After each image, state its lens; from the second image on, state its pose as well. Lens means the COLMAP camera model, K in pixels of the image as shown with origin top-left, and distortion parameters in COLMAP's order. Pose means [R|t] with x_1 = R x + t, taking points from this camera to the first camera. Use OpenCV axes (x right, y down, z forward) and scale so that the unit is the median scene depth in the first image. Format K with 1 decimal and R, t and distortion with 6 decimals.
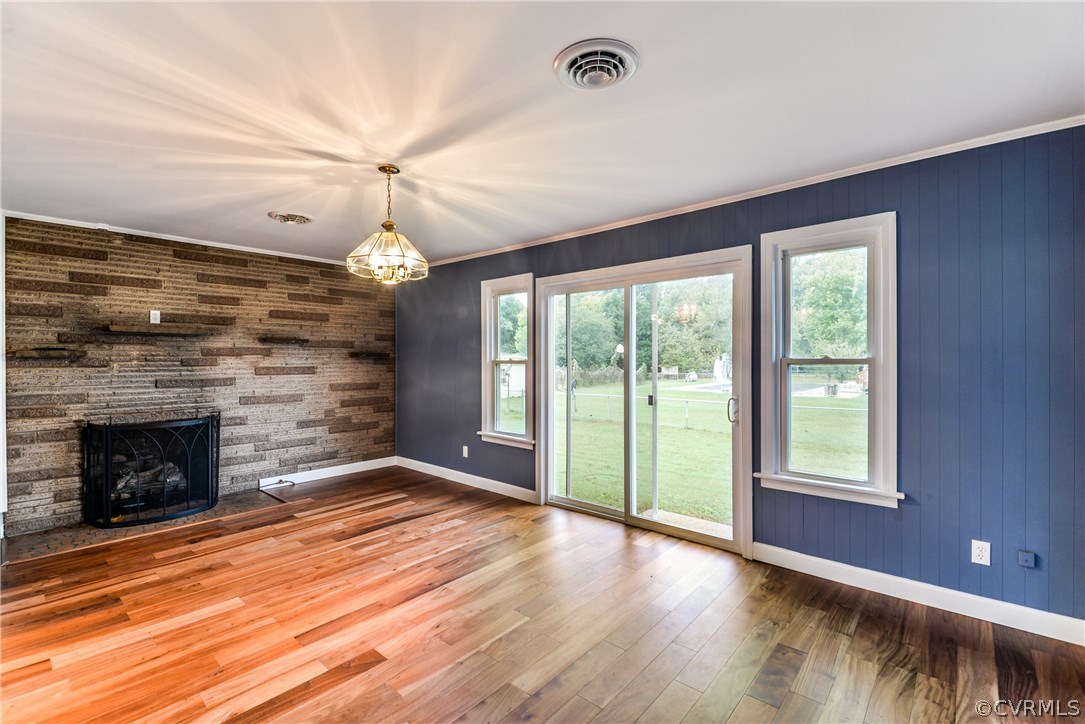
lens RADIAL K [[480.3, 0, 542.8], [0, 480.3, 359.9], [0, 0, 1]] dist [0.000463, -0.000122]
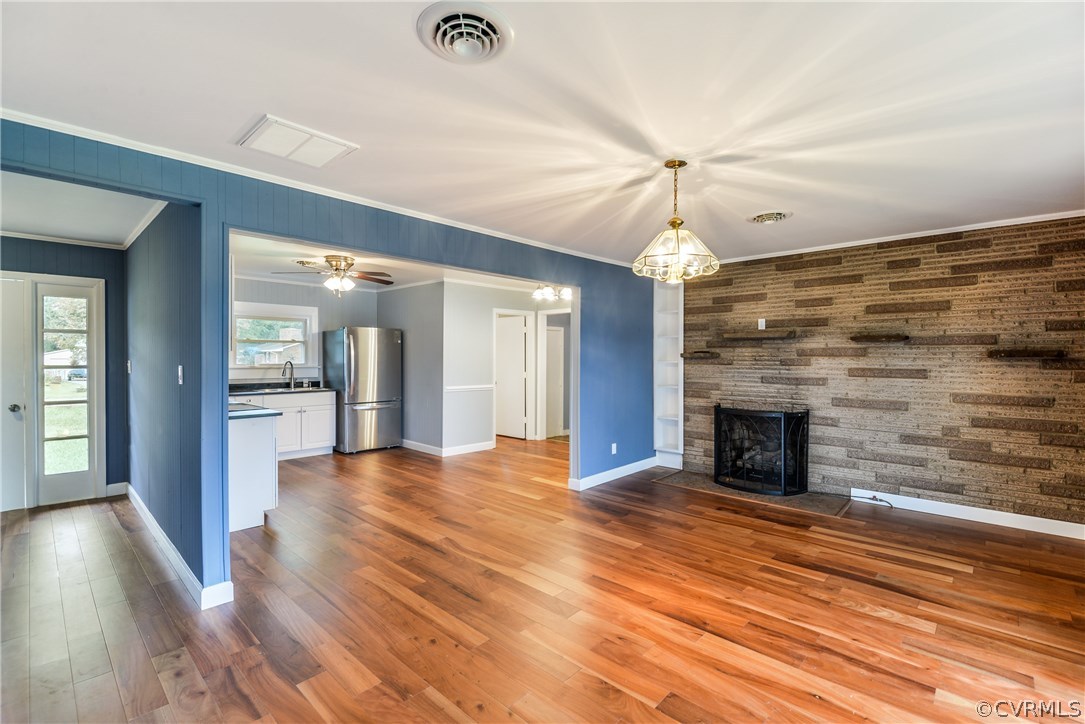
lens RADIAL K [[480.3, 0, 542.8], [0, 480.3, 359.9], [0, 0, 1]] dist [0.000463, -0.000122]
pose [[-0.035452, 0.006430, -0.999351, 0.408788], [-0.003777, 0.999971, 0.006568, -0.005283], [0.999364, 0.004008, -0.035427, 0.479275]]
